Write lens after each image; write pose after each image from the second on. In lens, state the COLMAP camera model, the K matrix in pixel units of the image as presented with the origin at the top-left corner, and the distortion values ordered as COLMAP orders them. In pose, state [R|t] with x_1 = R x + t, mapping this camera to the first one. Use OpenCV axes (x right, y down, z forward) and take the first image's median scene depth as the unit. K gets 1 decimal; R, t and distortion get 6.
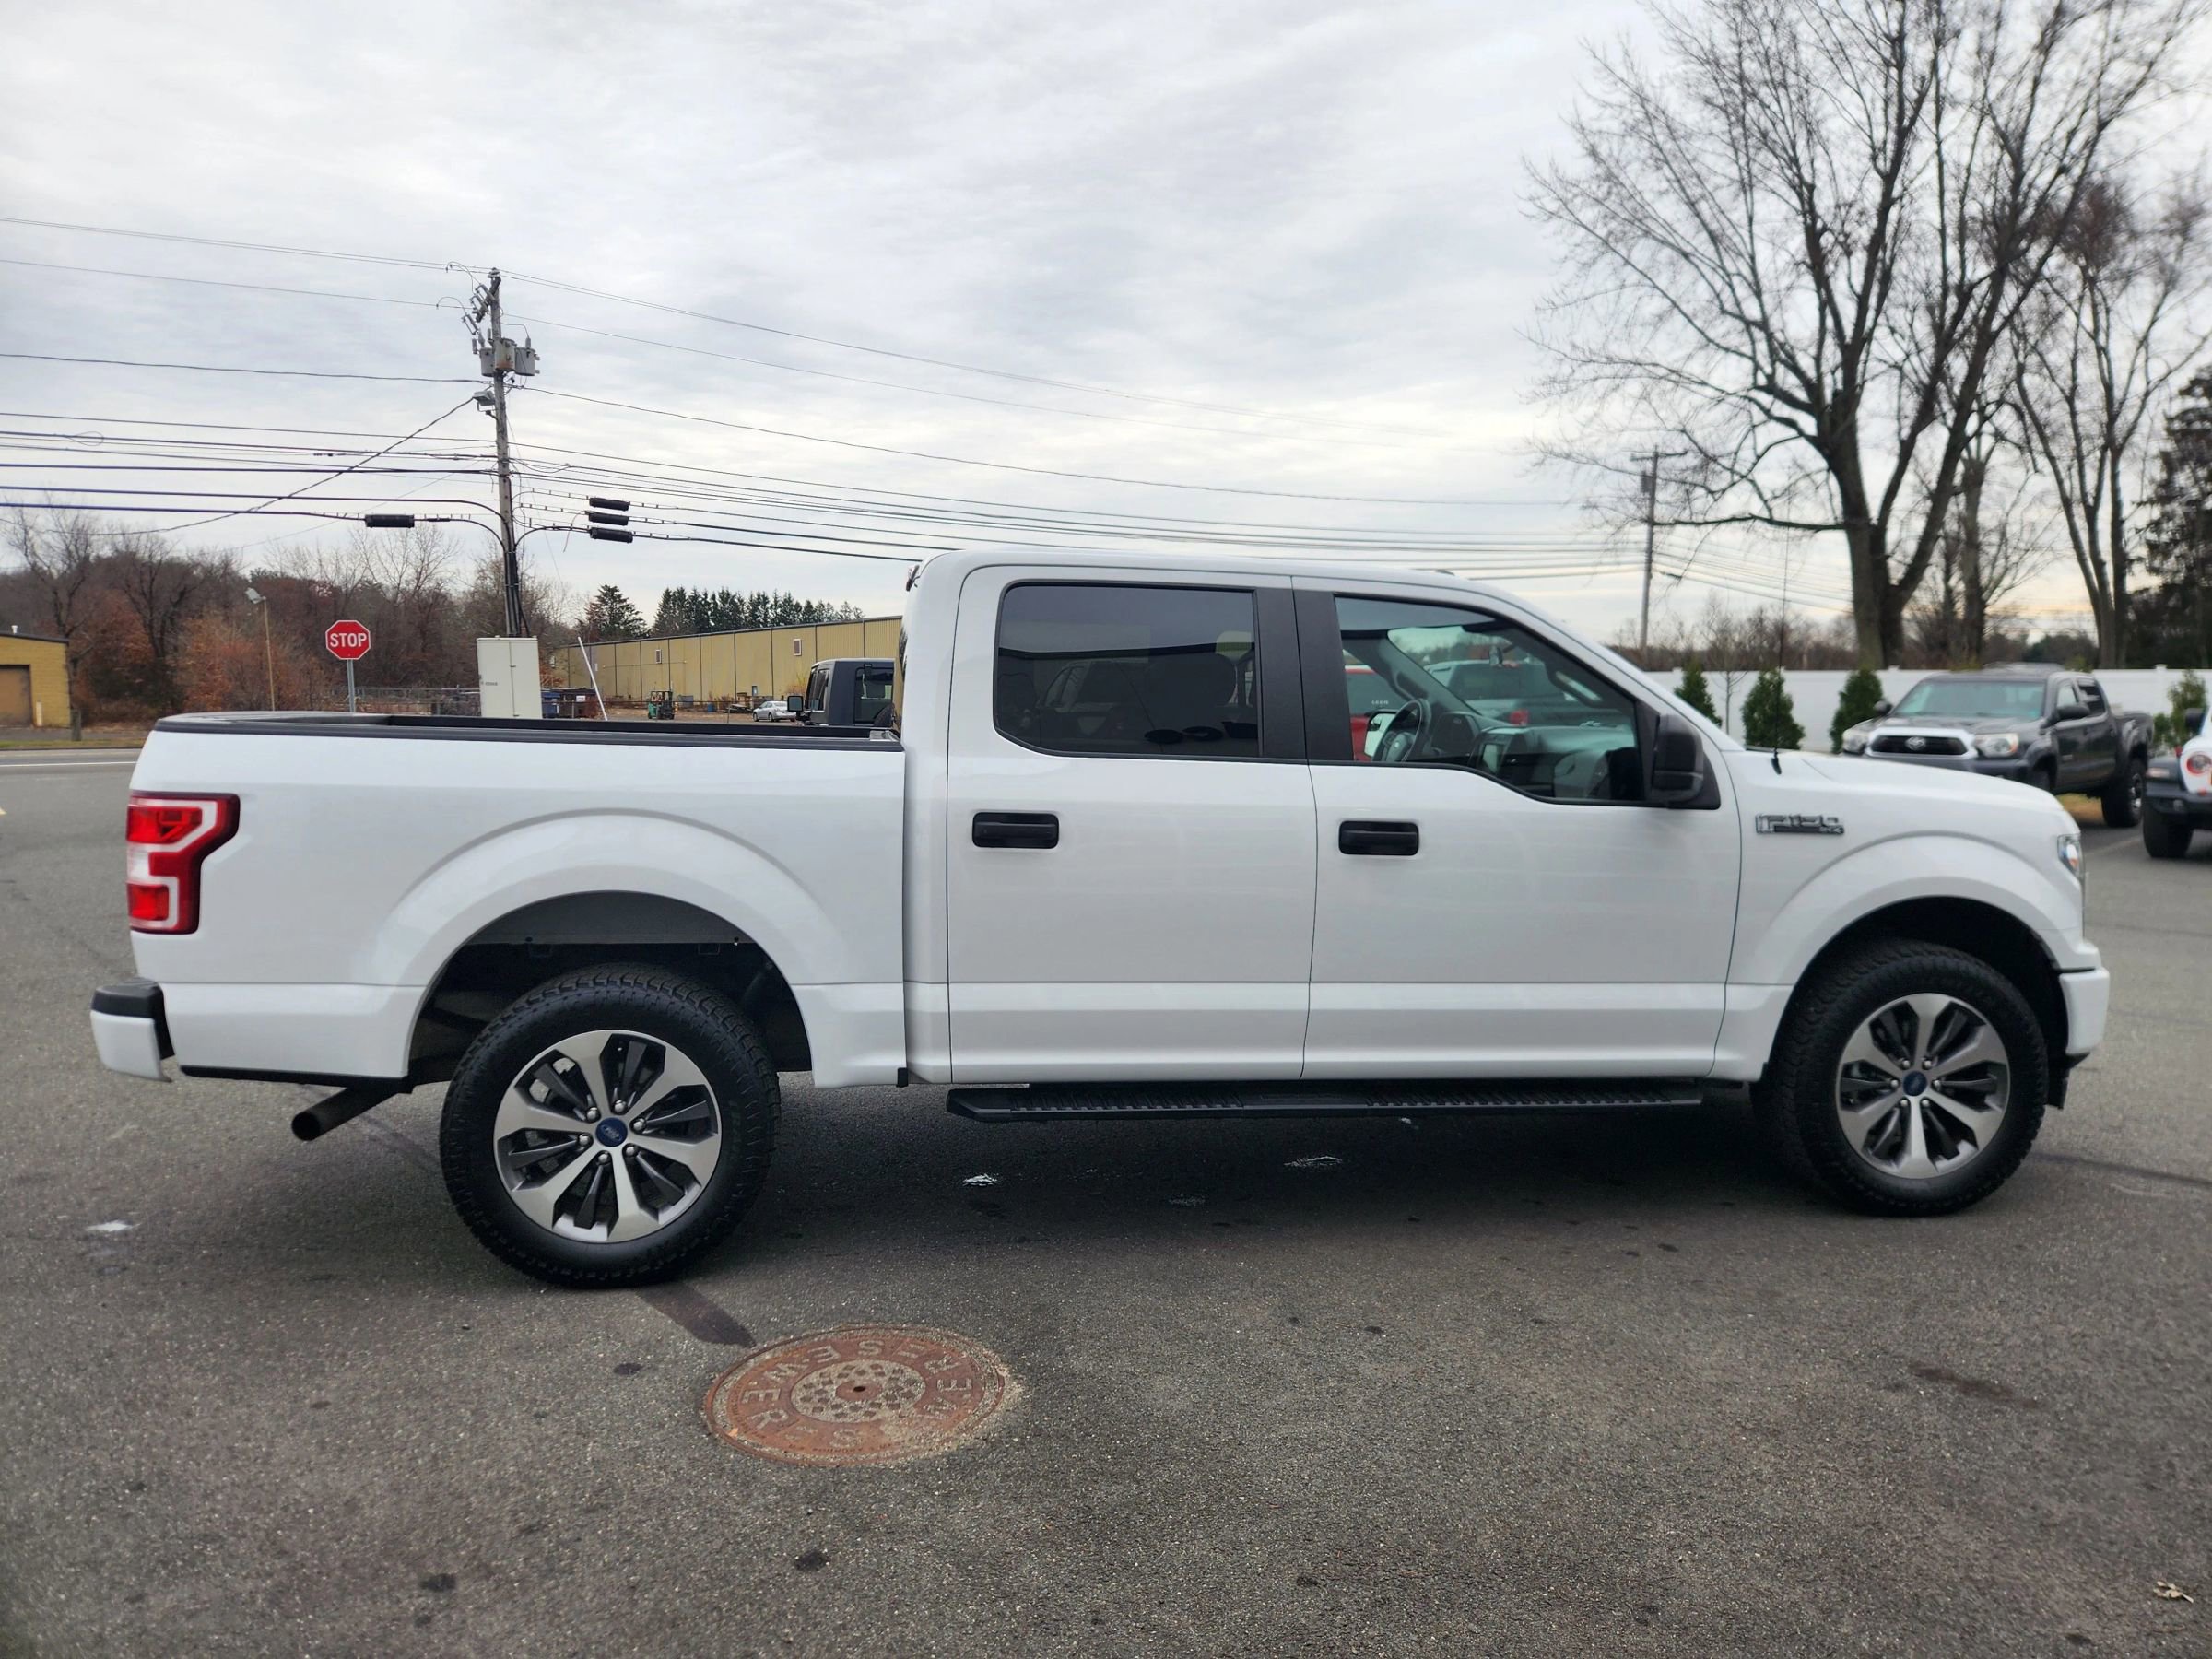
lens RADIAL K [[1486.9, 0, 1099.8], [0, 1486.9, 799.4], [0, 0, 1]] dist [0.076179, -0.065134]
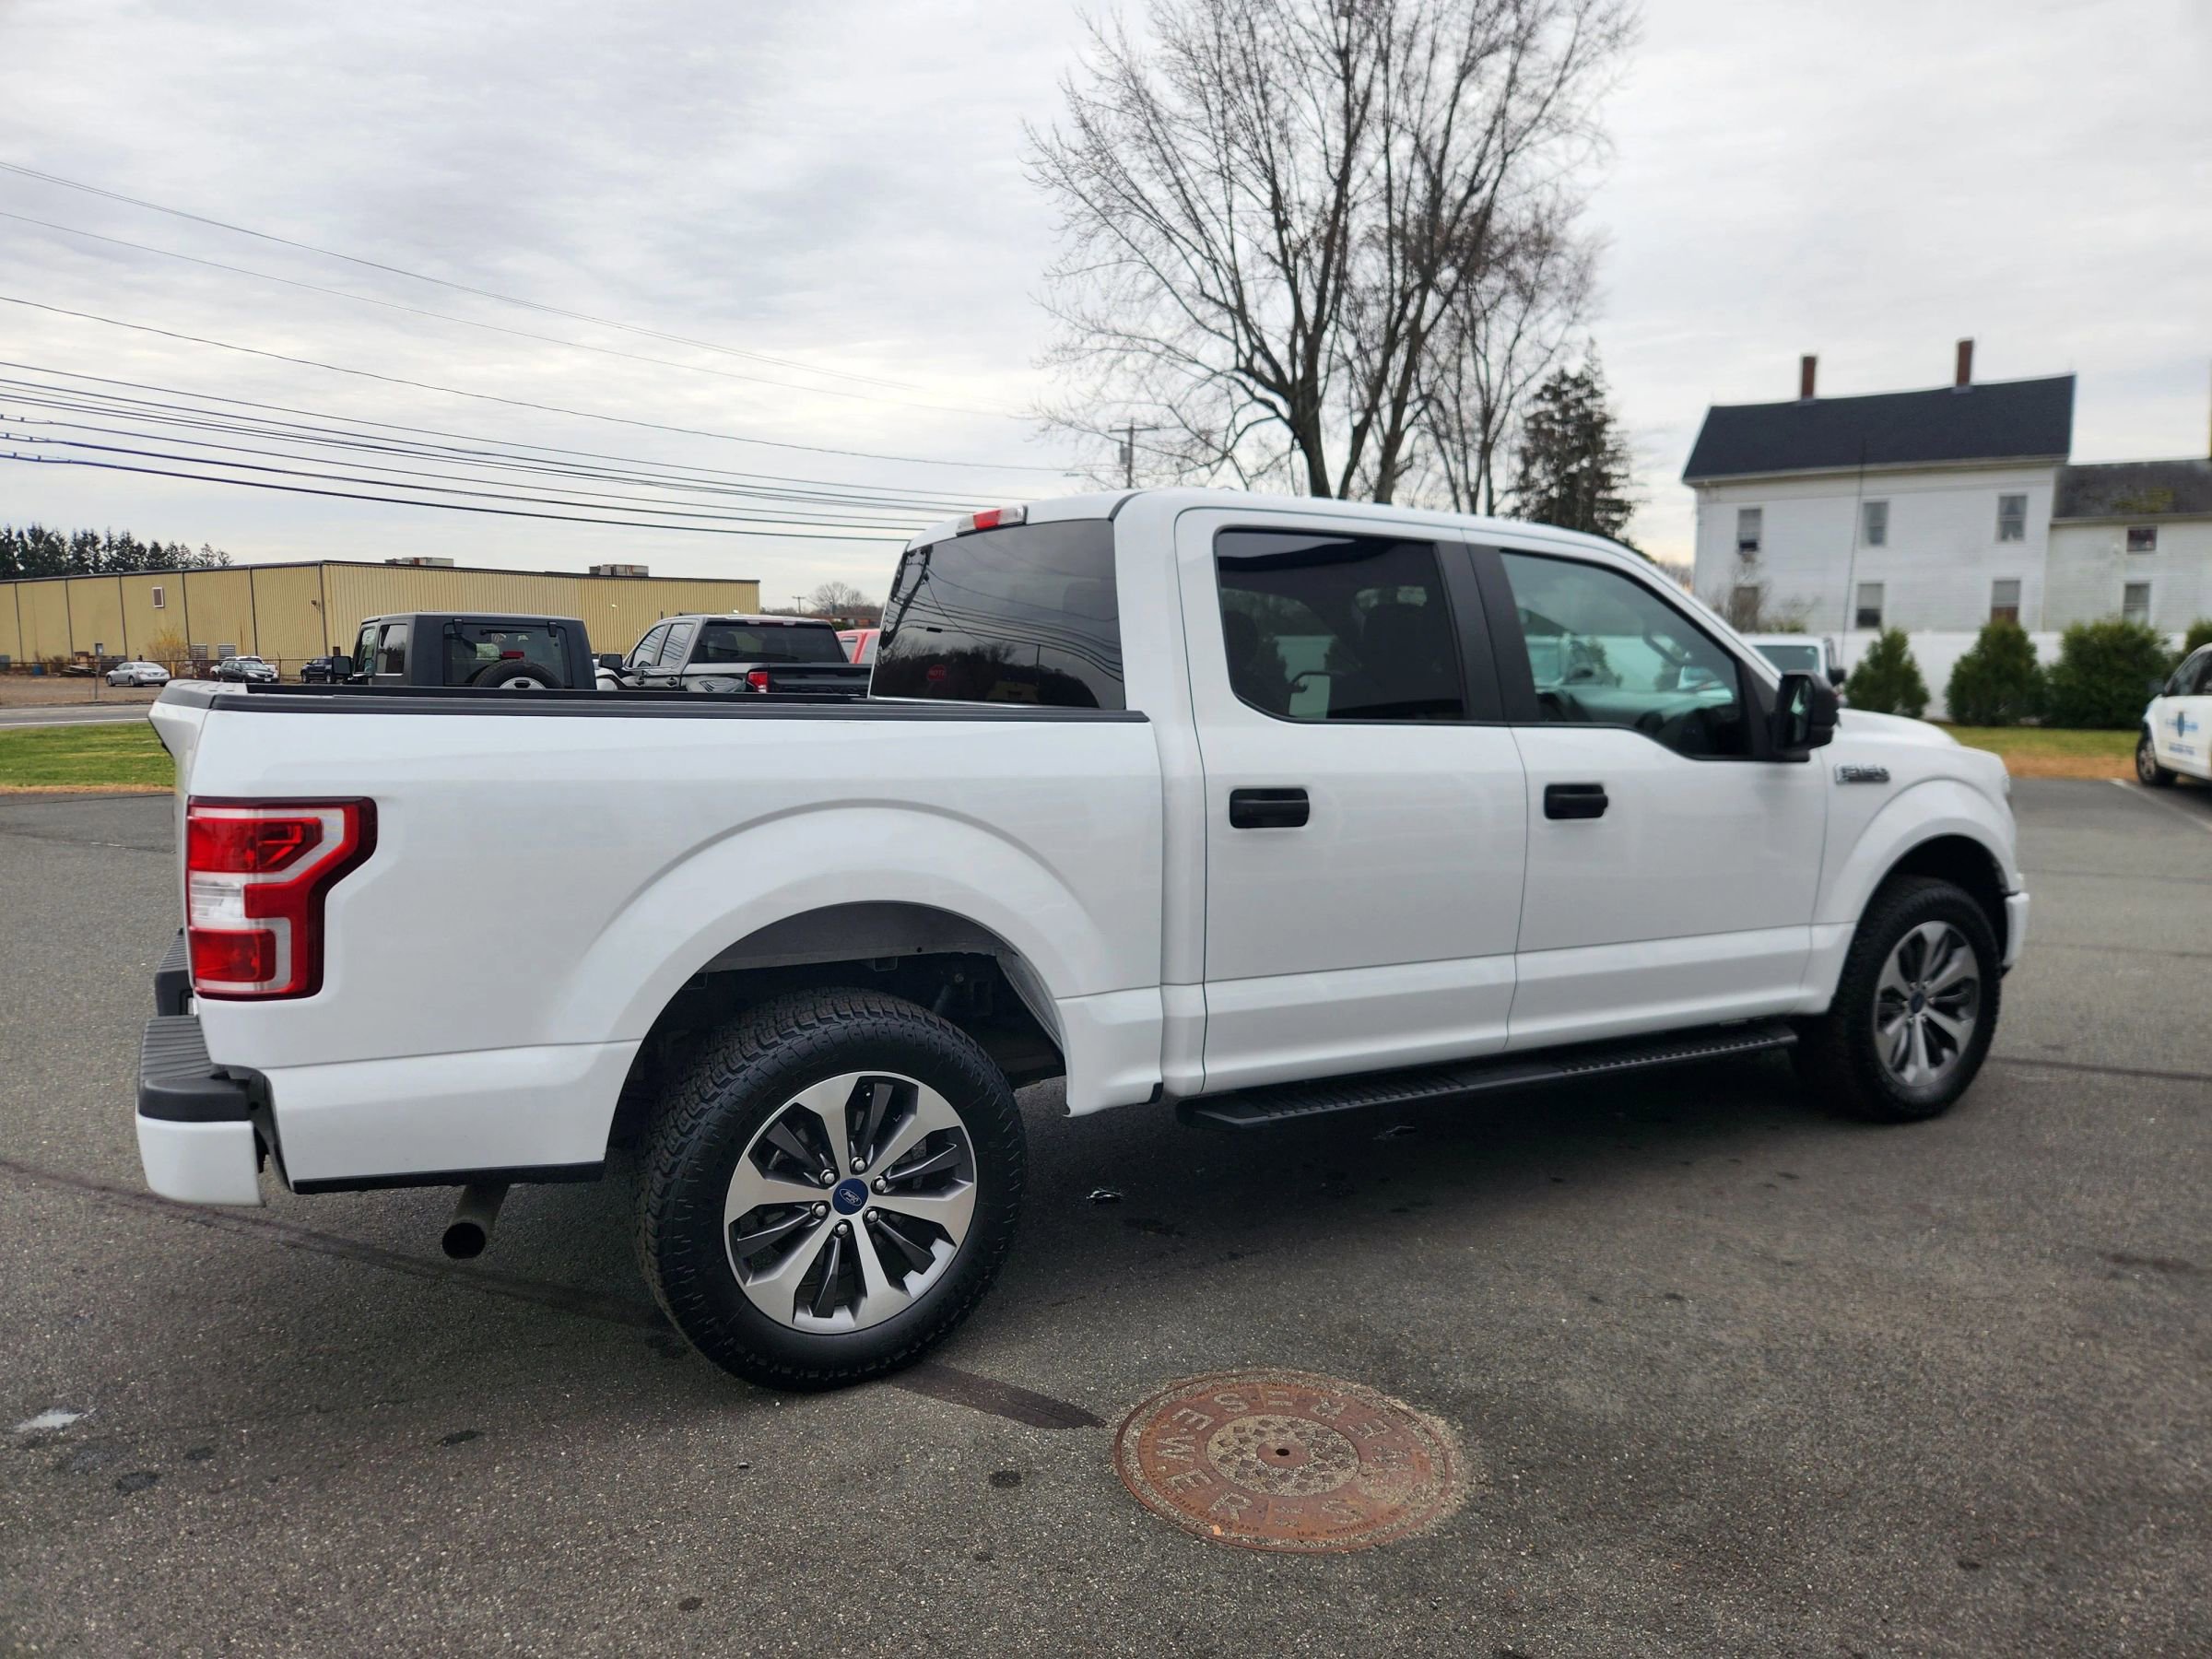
lens RADIAL K [[1492.8, 0, 1101.2], [0, 1492.8, 827.2], [0, 0, 1]] dist [0.079241, -0.067215]
pose [[0.934027, -0.042532, 0.354661, -0.058893], [0.026960, 0.998448, 0.048735, -0.001764], [-0.356183, -0.035958, 0.933724, 0.024387]]
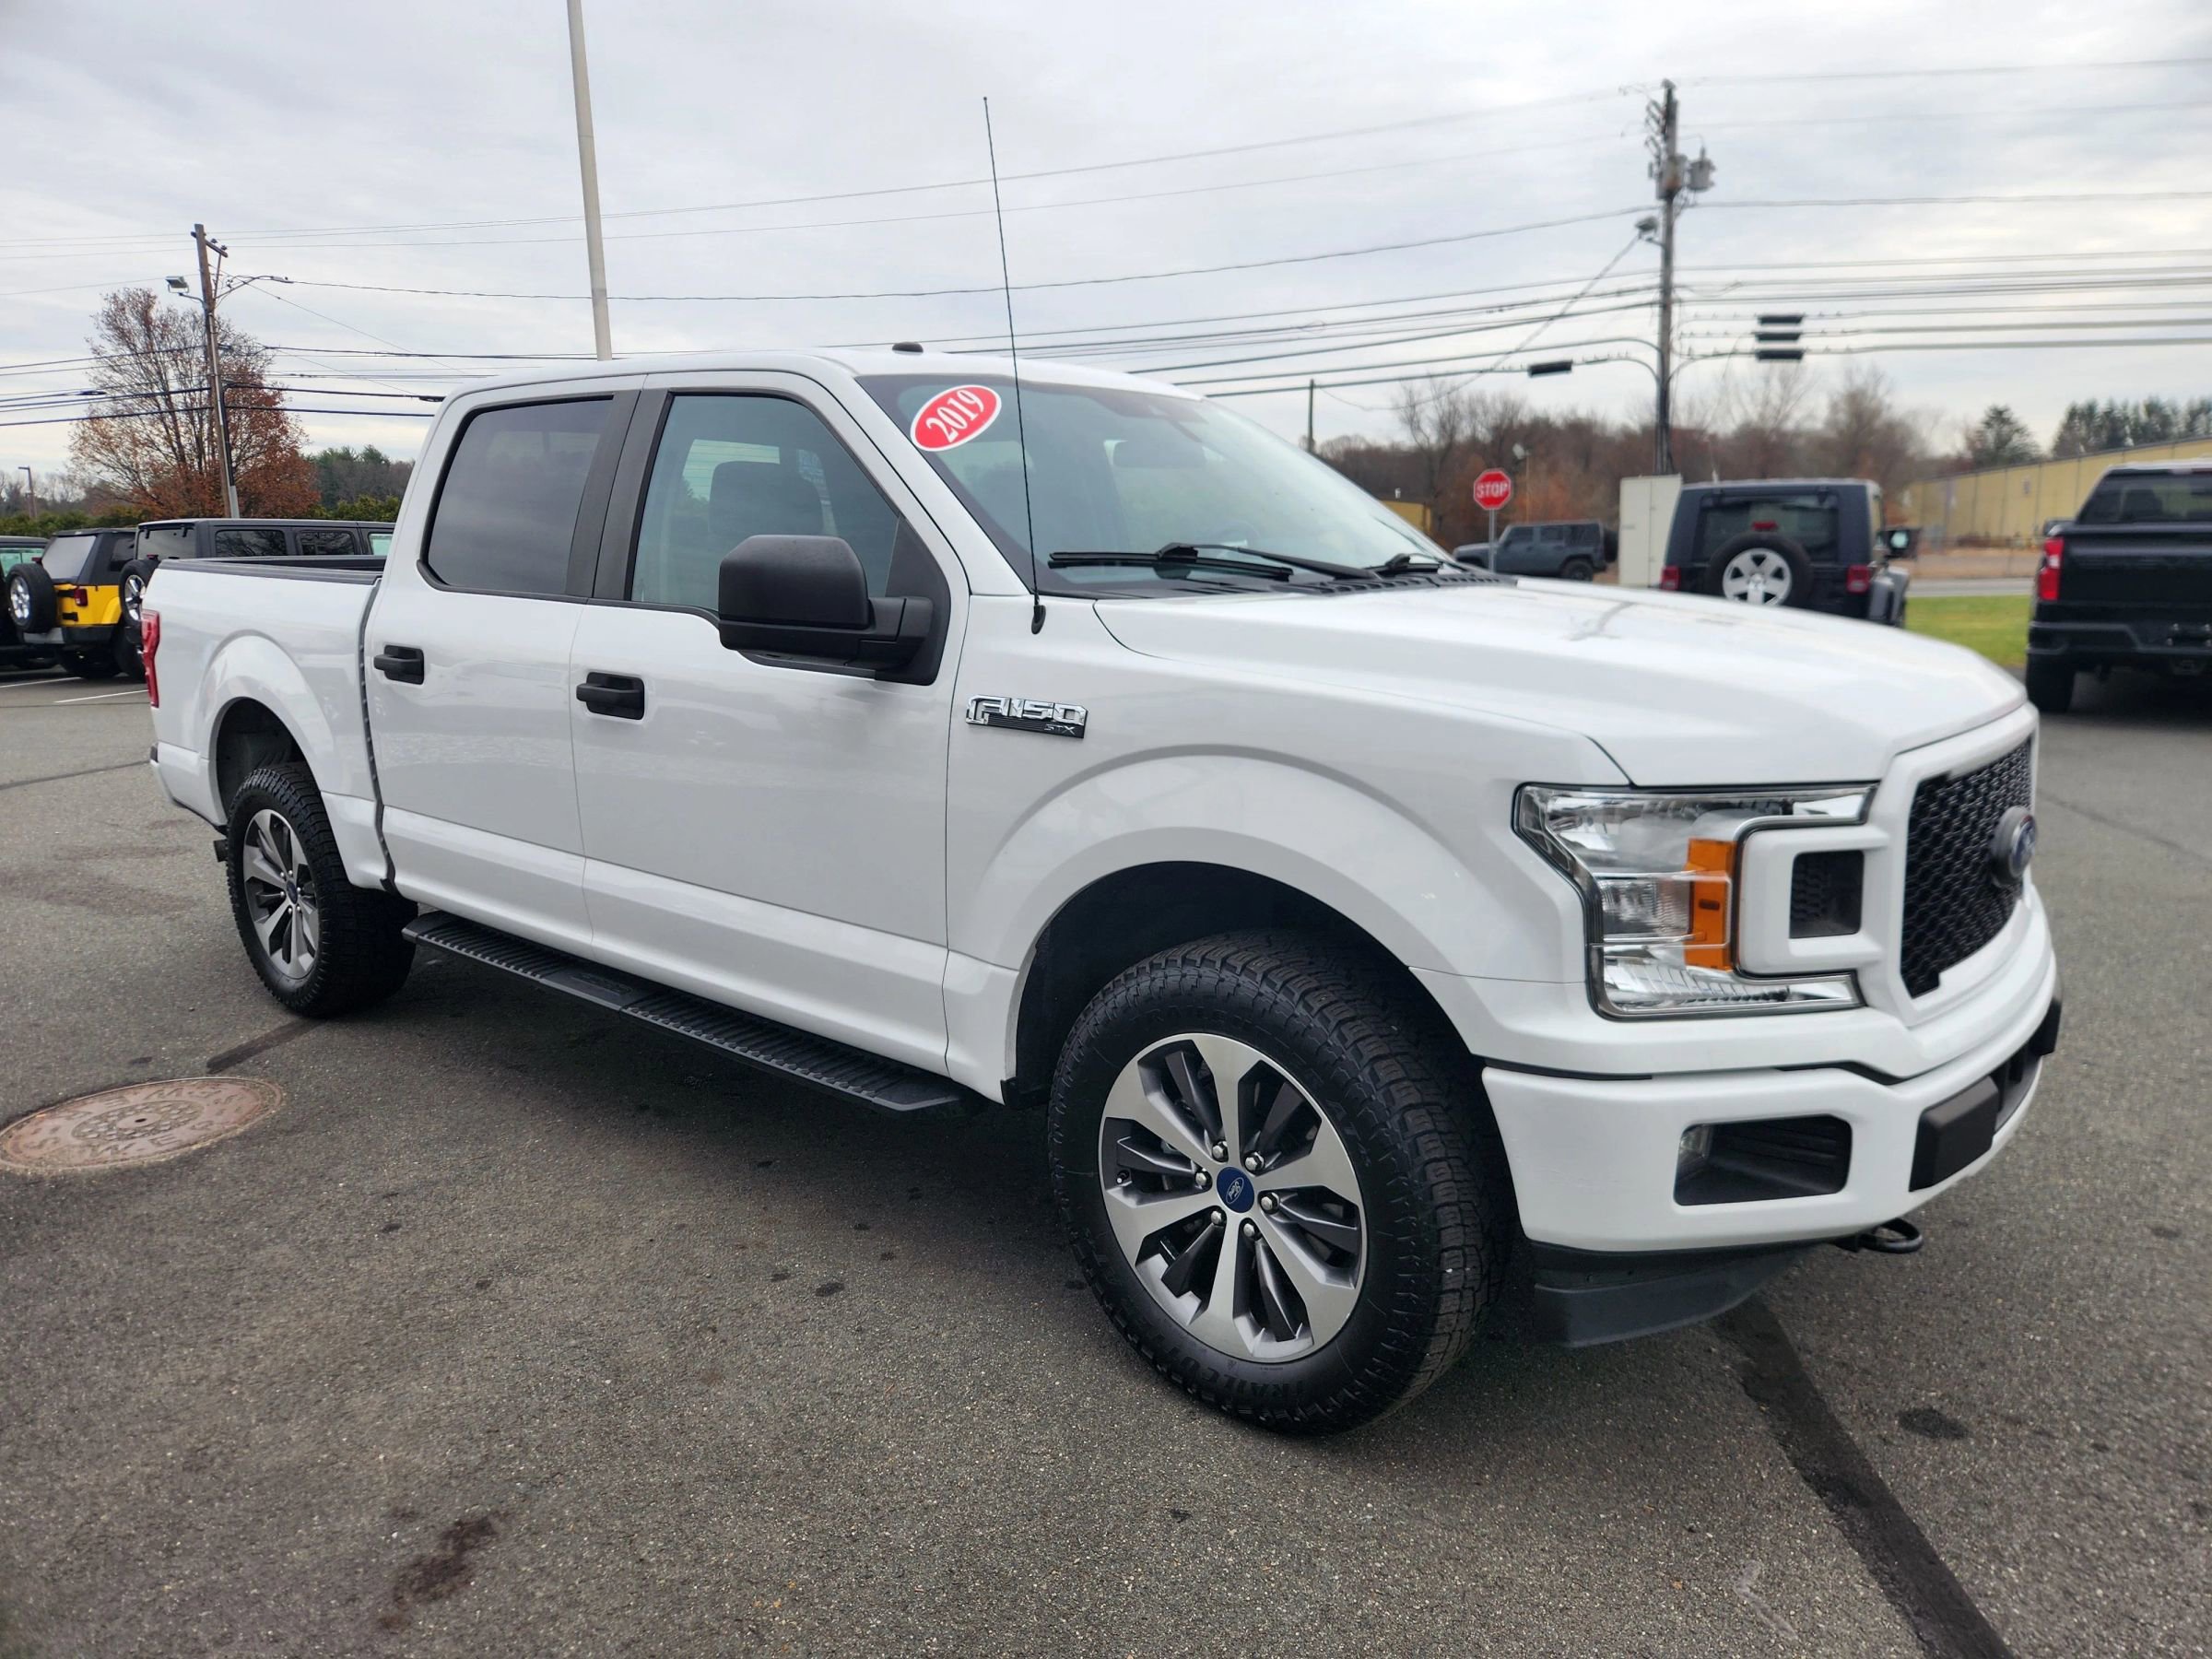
lens RADIAL K [[1480.2, 0, 1107.2], [0, 1480.2, 814.6], [0, 0, 1]] dist [0.076957, -0.069323]
pose [[0.654015, 0.118726, -0.747106, 0.128429], [-0.034135, 0.991233, 0.127640, -0.002988], [0.755711, -0.057976, 0.652334, 0.086100]]
